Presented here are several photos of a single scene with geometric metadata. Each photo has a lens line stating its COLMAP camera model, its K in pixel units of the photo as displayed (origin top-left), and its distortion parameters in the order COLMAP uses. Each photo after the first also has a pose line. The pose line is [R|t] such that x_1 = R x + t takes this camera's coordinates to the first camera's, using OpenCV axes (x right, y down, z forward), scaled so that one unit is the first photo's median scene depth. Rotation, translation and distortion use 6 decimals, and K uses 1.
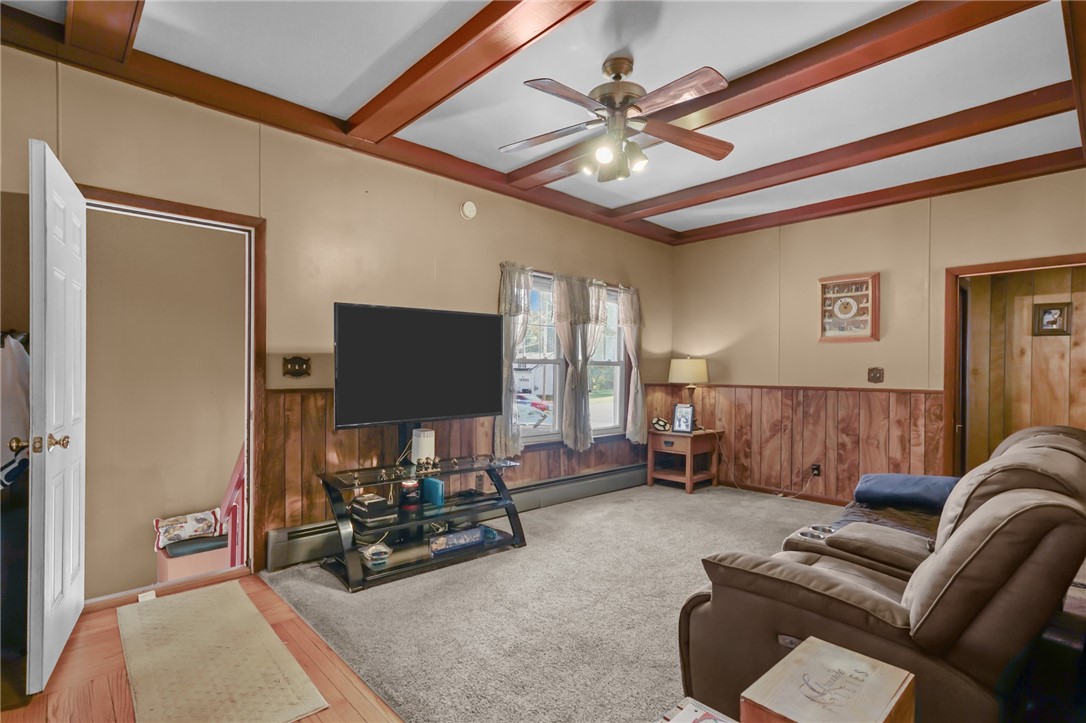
lens RADIAL K [[527.6, 0, 536.8], [0, 527.6, 367.9], [0, 0, 1]] dist [0.003371, 0.004639]
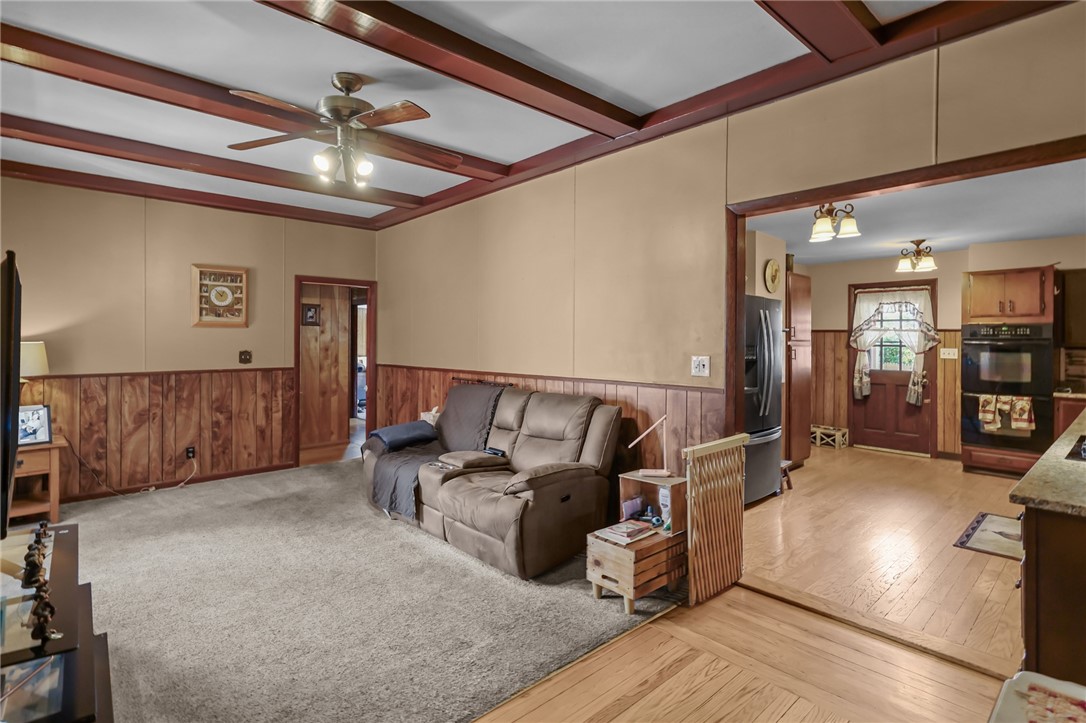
lens RADIAL K [[527.6, 0, 533.6], [0, 527.6, 339.4], [0, 0, 1]] dist [0.003371, 0.004639]
pose [[0.044563, -0.004846, 0.998995, -0.467636], [-0.004014, 0.999979, 0.005030, -0.032184], [-0.998999, -0.004234, 0.044542, 0.309013]]
